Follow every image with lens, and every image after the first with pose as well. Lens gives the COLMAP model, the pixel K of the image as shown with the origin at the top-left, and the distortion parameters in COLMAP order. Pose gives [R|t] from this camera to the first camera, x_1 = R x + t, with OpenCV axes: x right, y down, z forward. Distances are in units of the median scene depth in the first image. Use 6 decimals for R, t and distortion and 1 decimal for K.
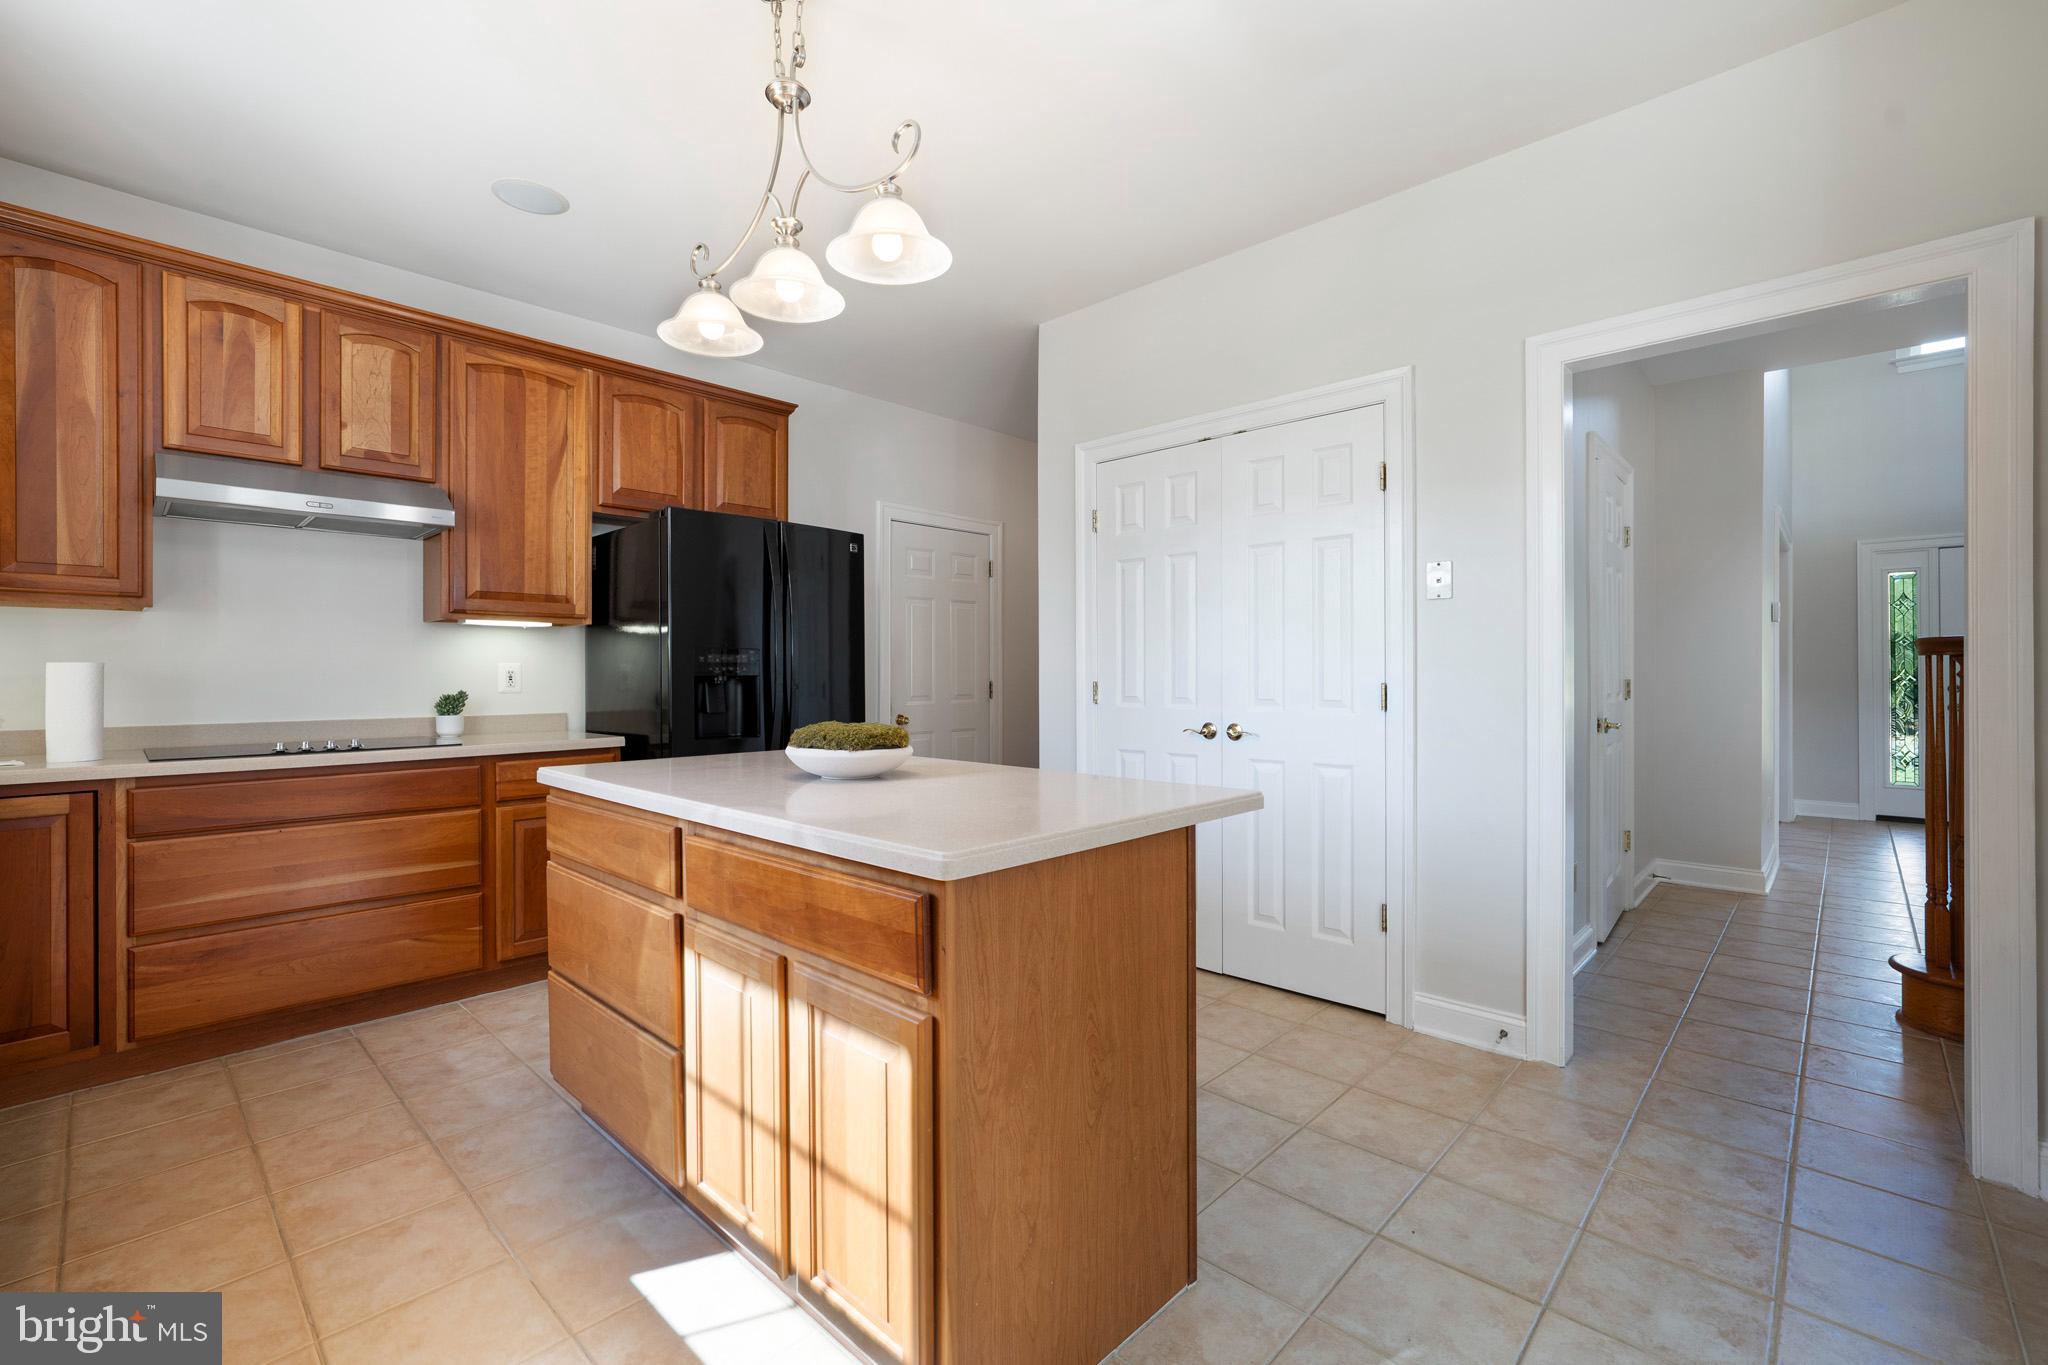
lens RADIAL K [[866.6, 0, 1021.9], [0, 866.6, 674.8], [0, 0, 1]] dist [-0.016765, 0.006618]
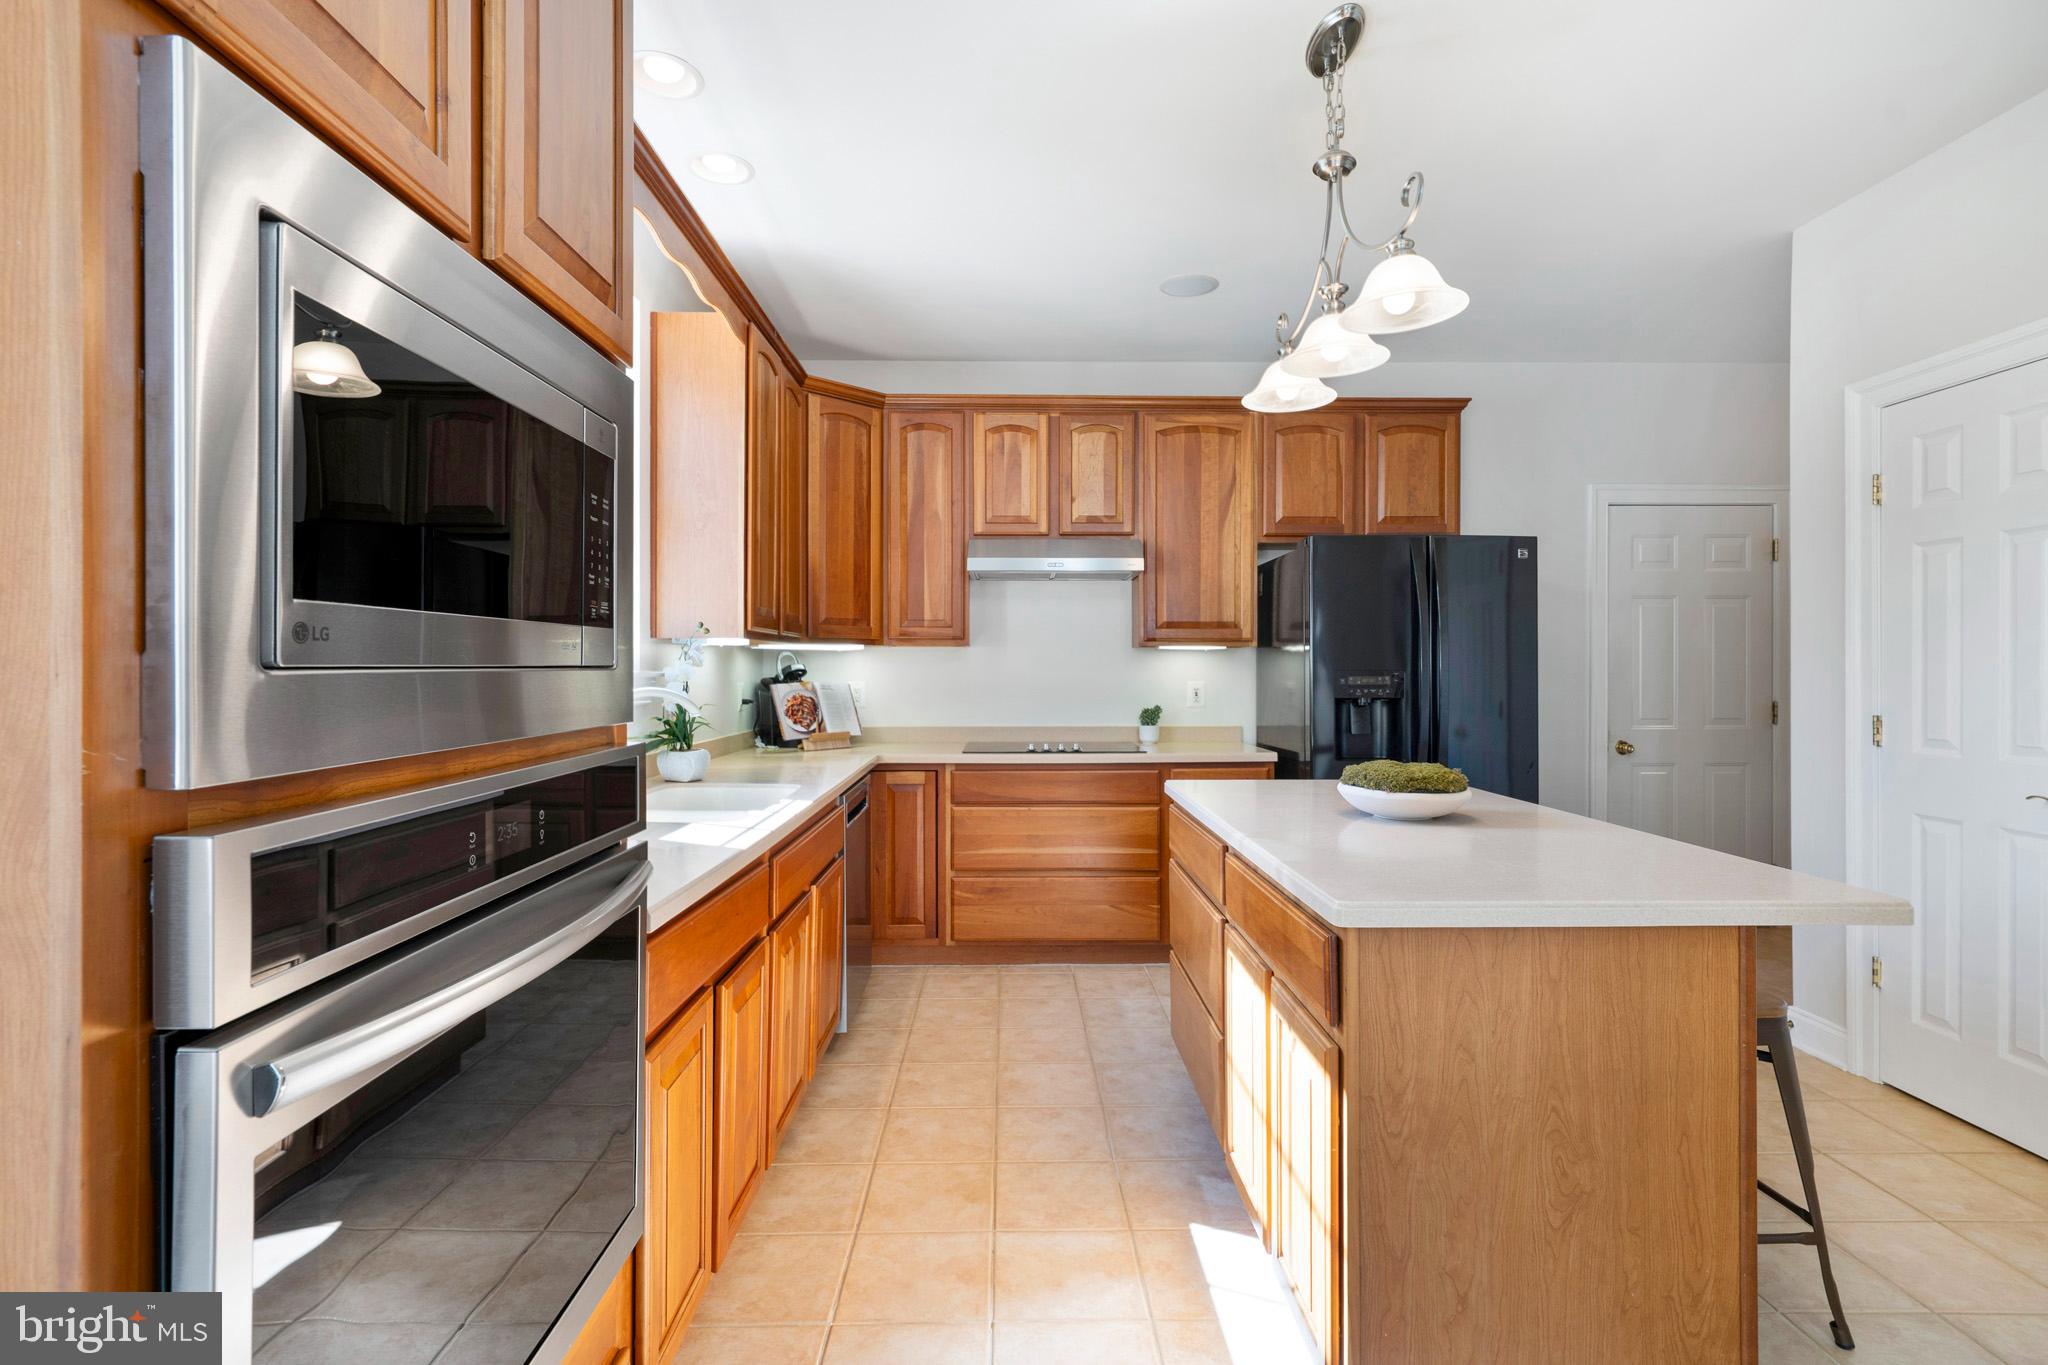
lens RADIAL K [[958.6, 0, 1035.6], [0, 958.6, 672.5], [0, 0, 1]] dist [0.000892, 0.000354]
pose [[0.703949, 0.004234, -0.710238, 0.204744], [-0.002824, 0.999991, 0.003163, -0.036460], [0.710245, -0.000221, 0.703955, -0.058706]]
